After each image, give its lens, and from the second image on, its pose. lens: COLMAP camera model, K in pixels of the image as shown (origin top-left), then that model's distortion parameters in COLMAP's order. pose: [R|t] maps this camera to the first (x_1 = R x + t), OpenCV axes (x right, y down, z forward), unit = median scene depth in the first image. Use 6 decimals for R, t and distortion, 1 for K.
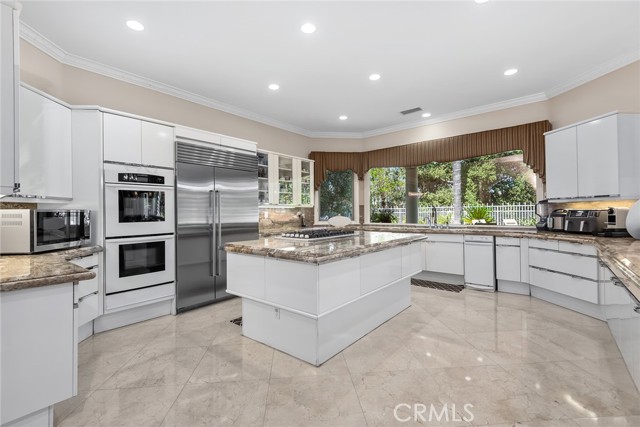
lens RADIAL K [[290.5, 0, 319.5], [0, 290.5, 212.6], [0, 0, 1]] dist [0.014308, -0.000599]
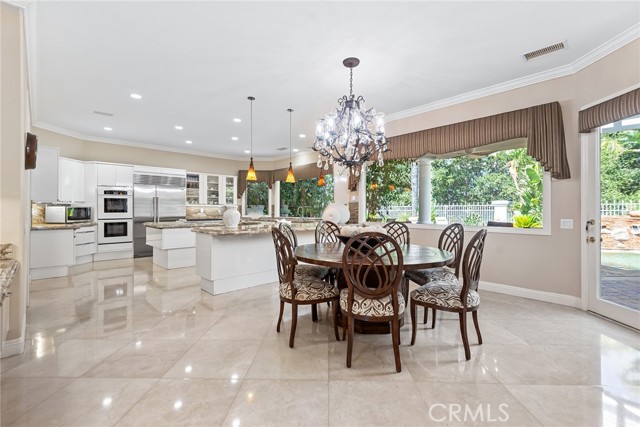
lens RADIAL K [[290.5, 0, 320.9], [0, 290.5, 211.5], [0, 0, 1]] dist [0.014308, -0.000599]
pose [[0.991758, 0.014337, -0.127317, 1.114595], [-0.013359, 0.999874, 0.008538, -0.013883], [0.127424, -0.006767, 0.991825, -0.904250]]
